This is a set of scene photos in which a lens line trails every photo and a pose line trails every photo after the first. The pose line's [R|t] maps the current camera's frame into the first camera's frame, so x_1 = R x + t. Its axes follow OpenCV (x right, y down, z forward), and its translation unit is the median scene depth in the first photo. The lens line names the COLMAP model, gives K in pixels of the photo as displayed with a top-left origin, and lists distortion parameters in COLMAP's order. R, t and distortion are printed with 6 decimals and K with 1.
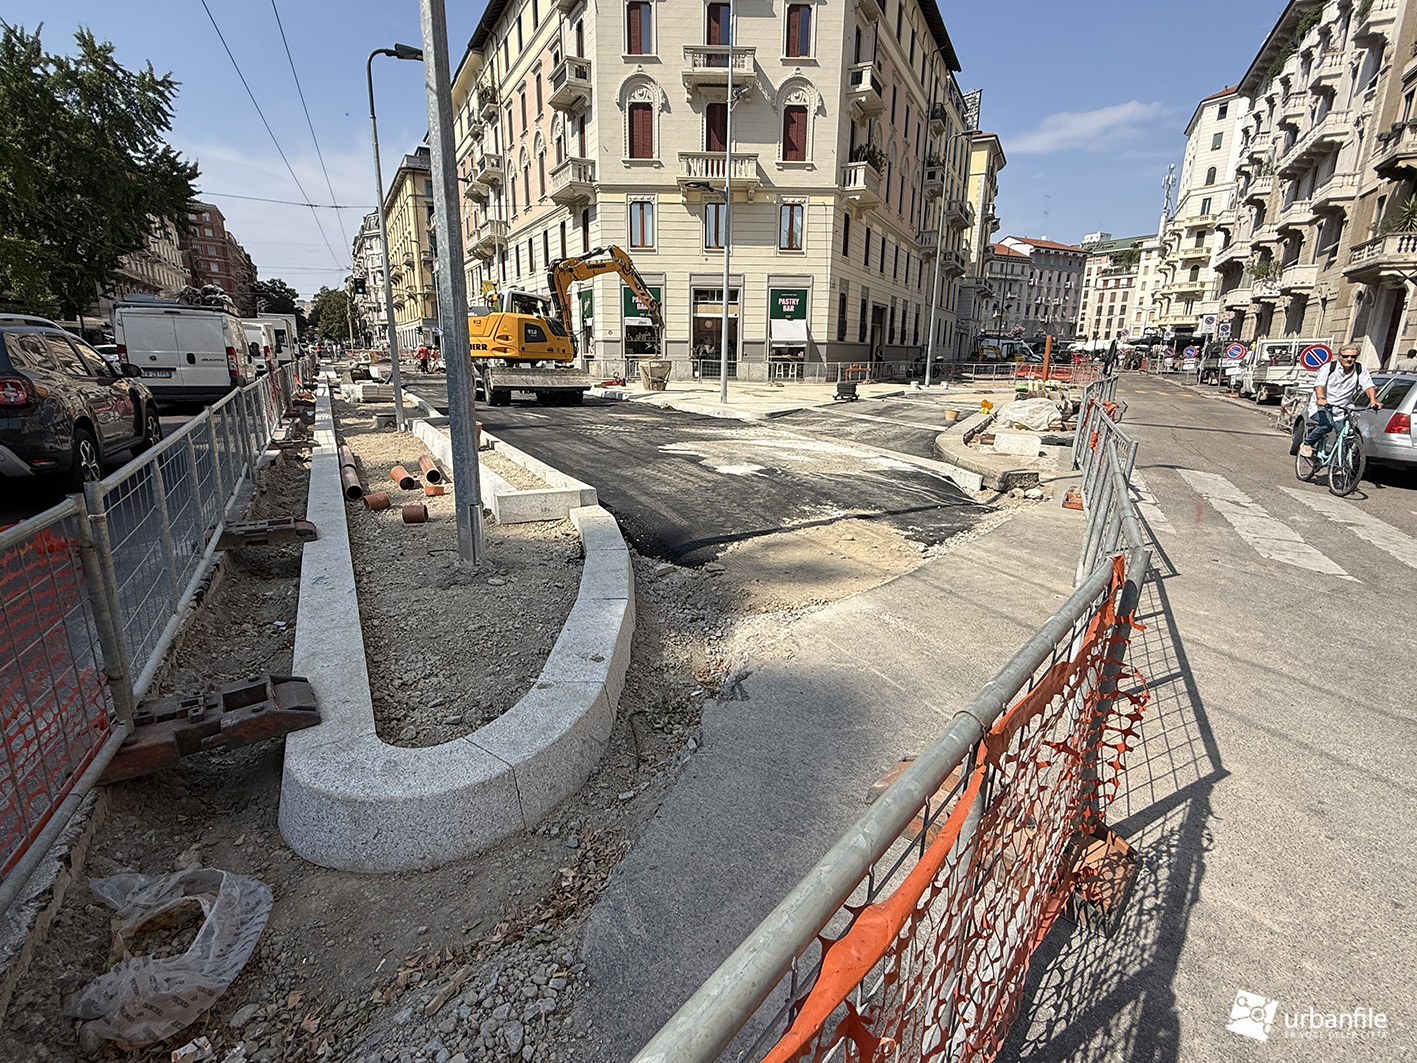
lens RADIAL K [[701.1, 0, 708.5], [0, 701.1, 531.5], [0, 0, 1]] dist [0.003757, -0.000849]
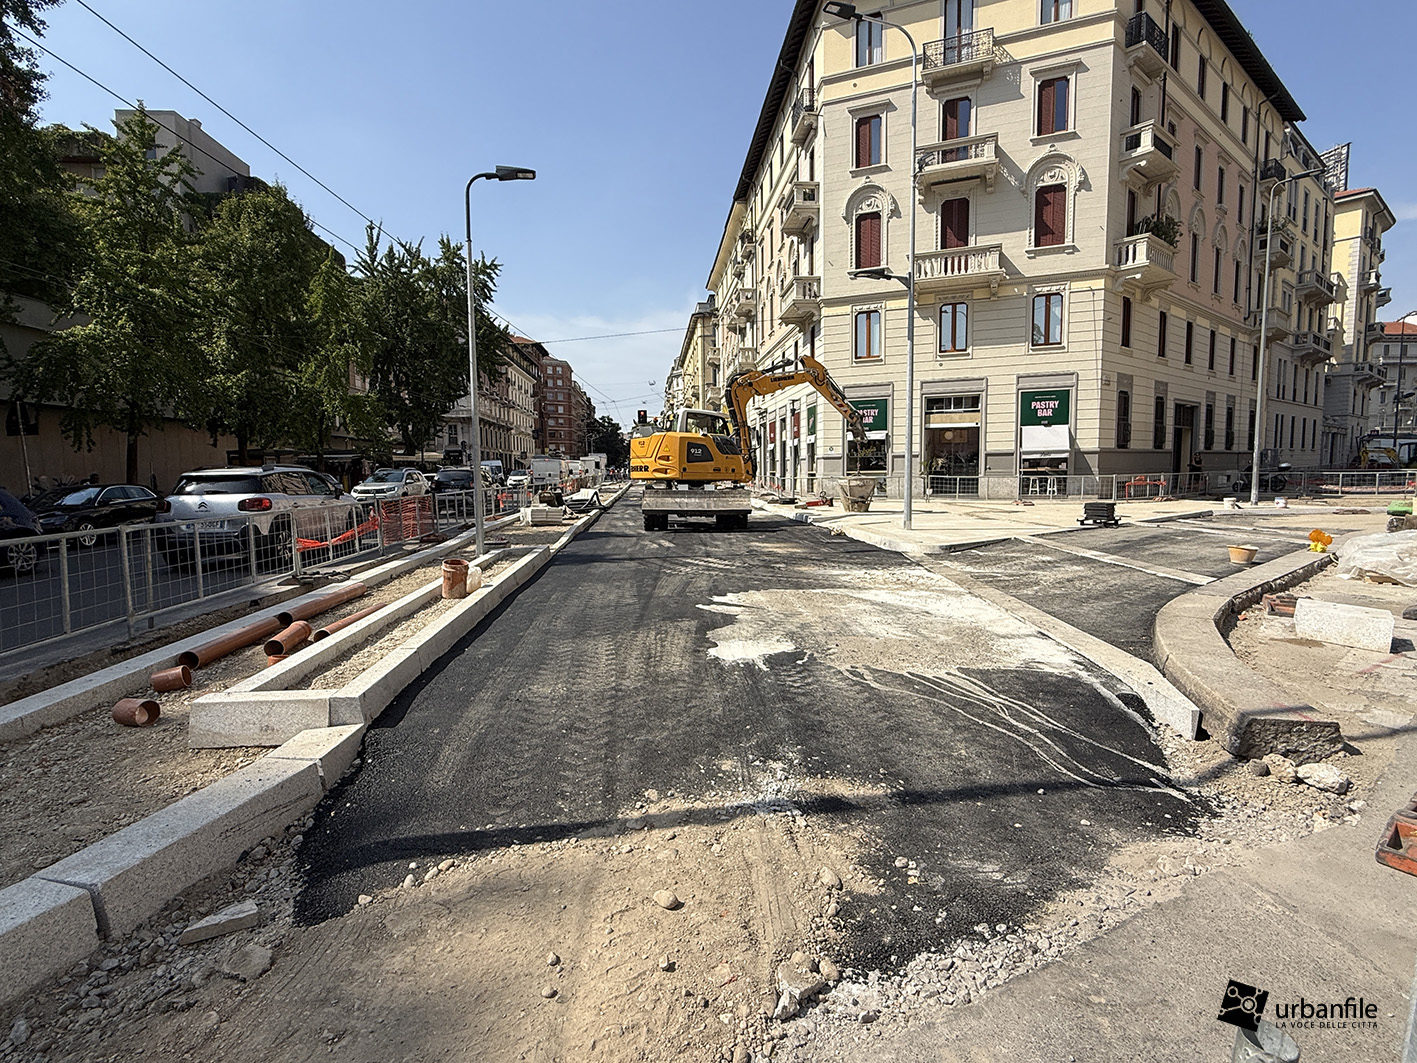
lens RADIAL K [[701.1, 0, 708.5], [0, 701.1, 531.5], [0, 0, 1]] dist [0.003757, -0.000849]
pose [[0.919465, 0.010014, -0.393045, 0.068009], [-0.073220, 0.986549, -0.146150, -0.026312], [0.386295, 0.163158, 0.907830, 0.104821]]
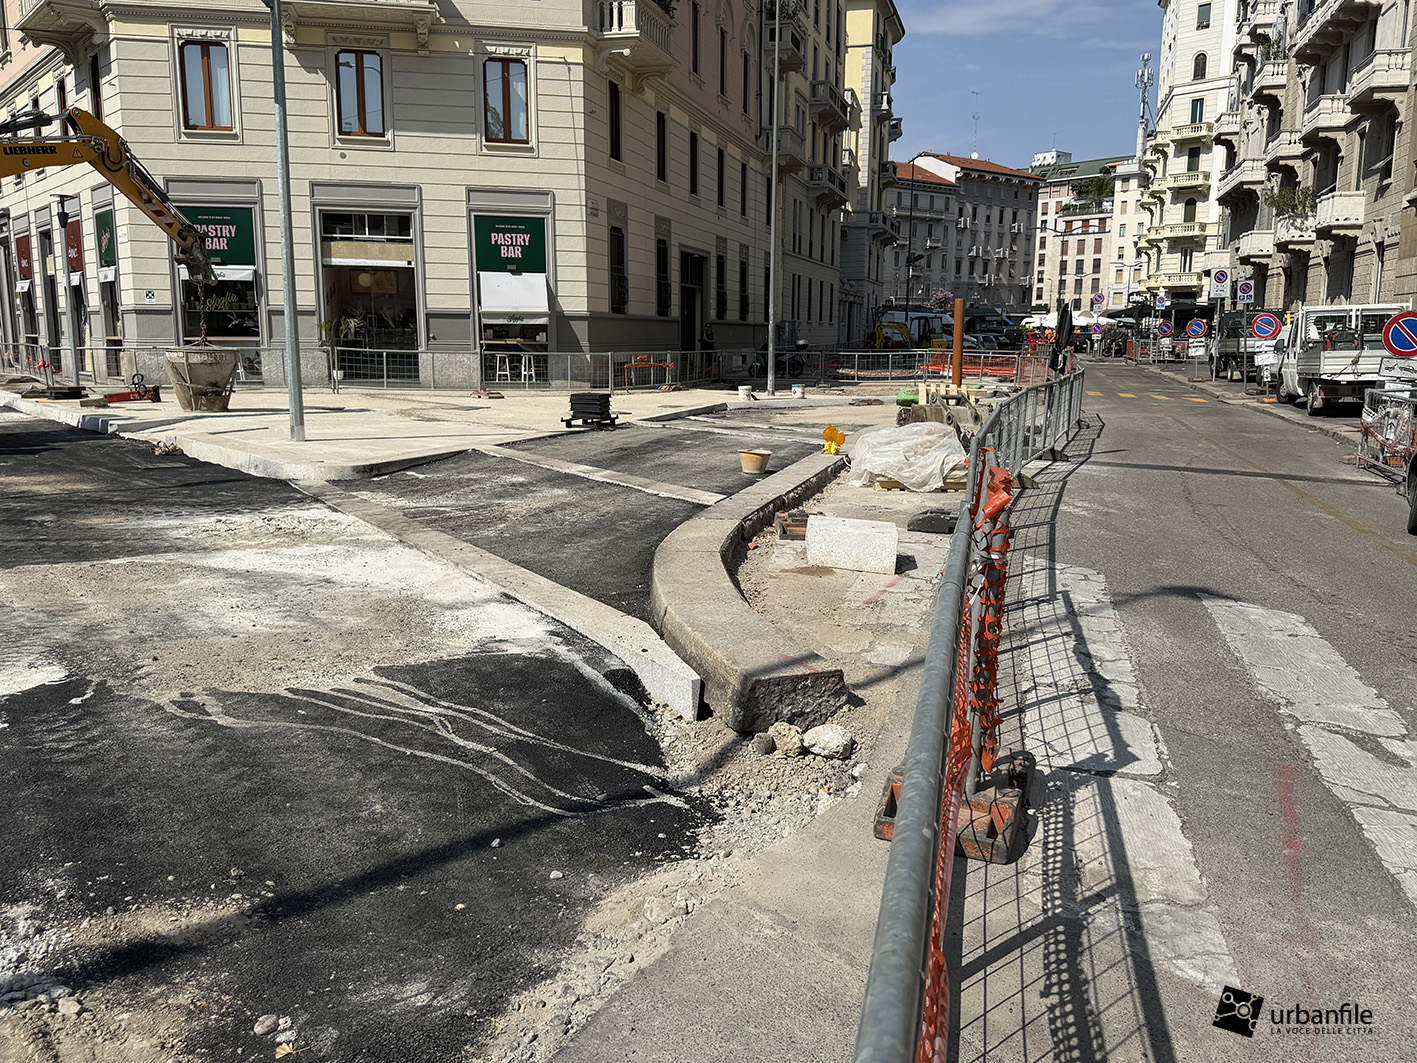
lens RADIAL K [[1150.4, 0, 712.1], [0, 1150.4, 540.6], [0, 0, 1]] dist [0.146893, -0.263122]
pose [[0.979580, -0.040793, 0.196871, 0.072227], [0.055253, 0.996118, -0.068525, -0.027101], [-0.193312, 0.078004, 0.978032, 0.109360]]
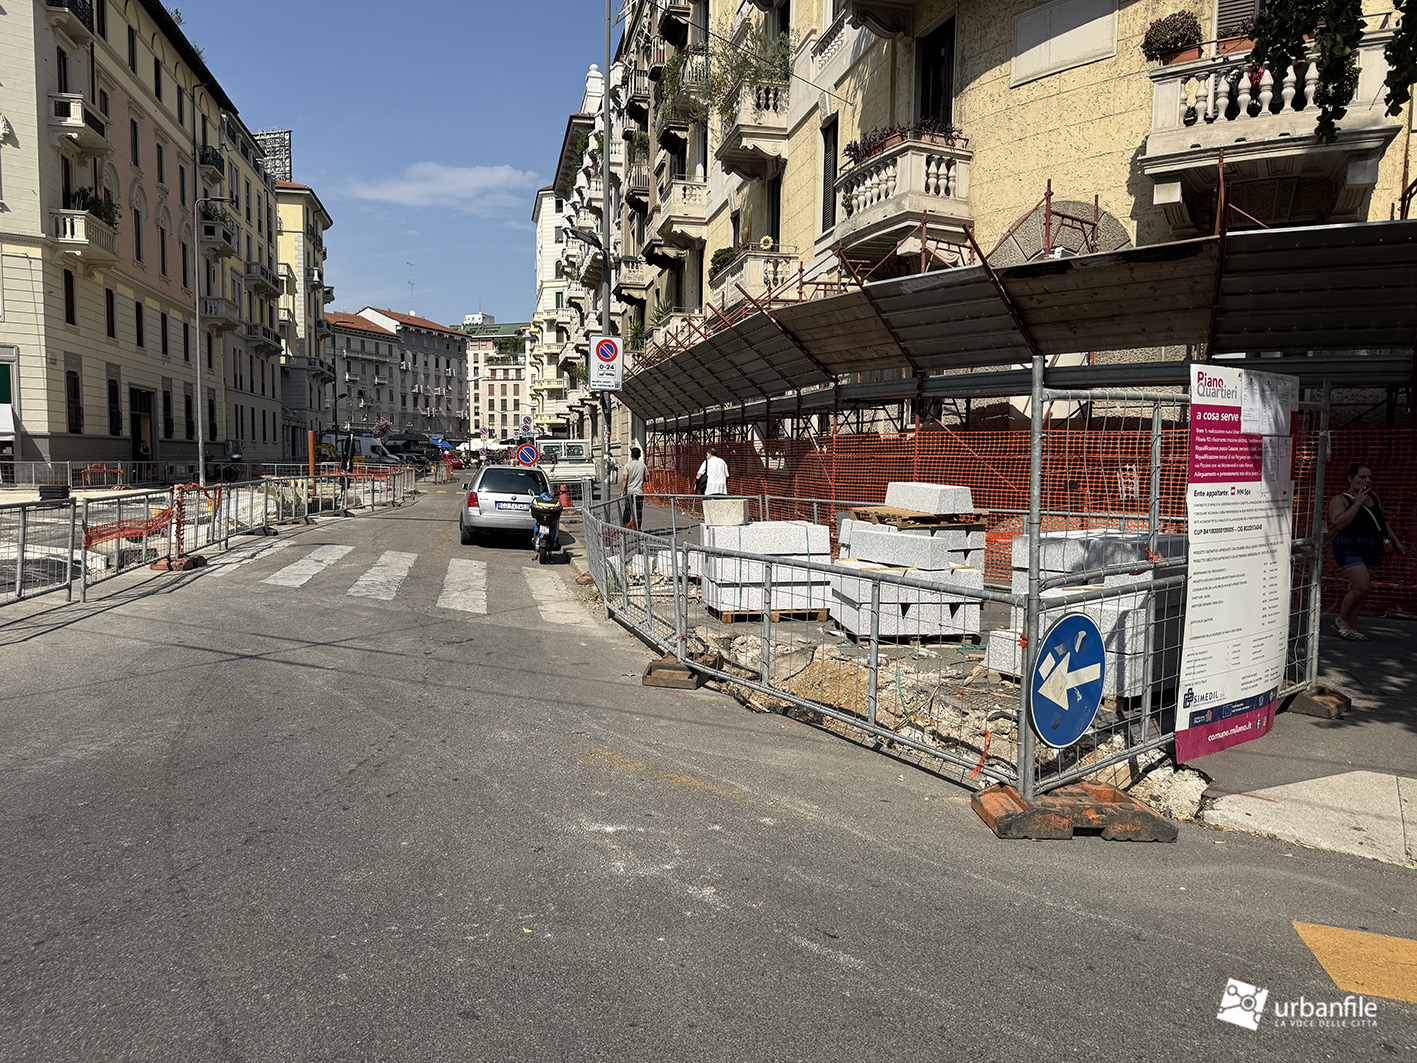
lens RADIAL K [[1003.6, 0, 705.8], [0, 1003.6, 557.1], [0, 0, 1]] dist [-0.007209, -0.000191]
pose [[0.776893, -0.053980, 0.627314, 0.035688], [0.144724, 0.984951, -0.094477, 0.049676], [-0.612774, 0.164186, 0.773014, -0.189569]]
